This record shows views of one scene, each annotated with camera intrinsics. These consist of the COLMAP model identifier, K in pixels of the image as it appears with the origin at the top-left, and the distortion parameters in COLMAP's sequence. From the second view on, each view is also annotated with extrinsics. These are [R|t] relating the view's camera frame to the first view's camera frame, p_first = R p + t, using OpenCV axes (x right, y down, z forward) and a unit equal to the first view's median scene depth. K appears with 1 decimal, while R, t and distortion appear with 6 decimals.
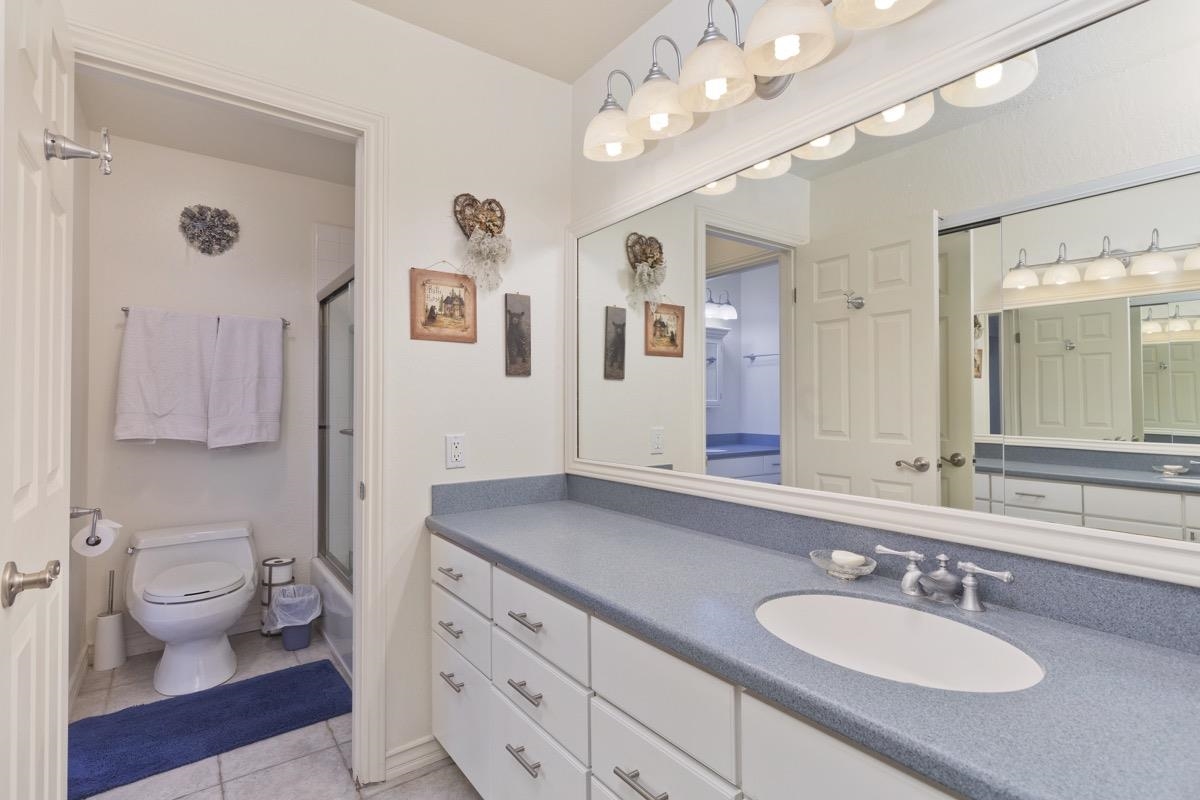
lens RADIAL K [[576.2, 0, 613.6], [0, 576.2, 381.9], [0, 0, 1]] dist [0.002529, 0.000104]
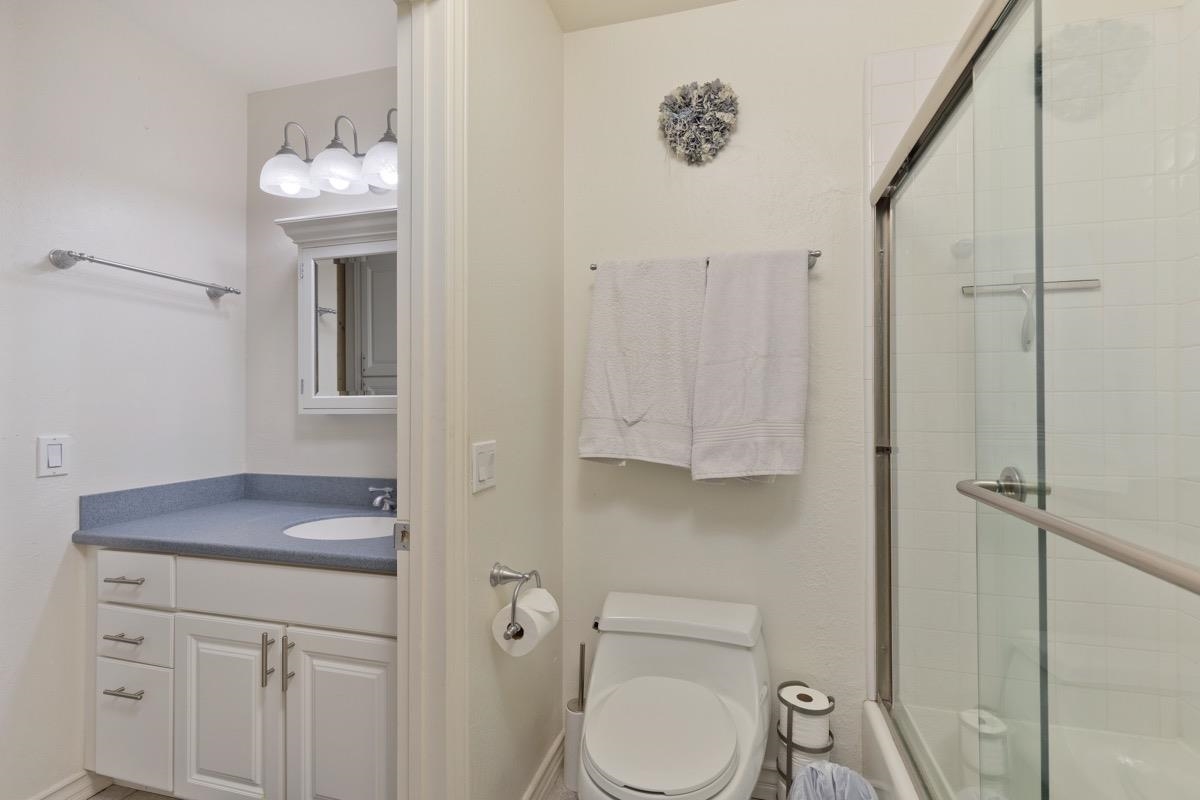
lens RADIAL K [[535.0, 0, 605.5], [0, 535.0, 421.5], [0, 0, 1]] dist [0.008934, -0.000519]
pose [[0.623184, 0.018133, -0.781865, -0.342763], [0.026492, 0.998668, 0.044276, 0.030408], [0.781626, -0.048305, 0.621874, 0.614363]]
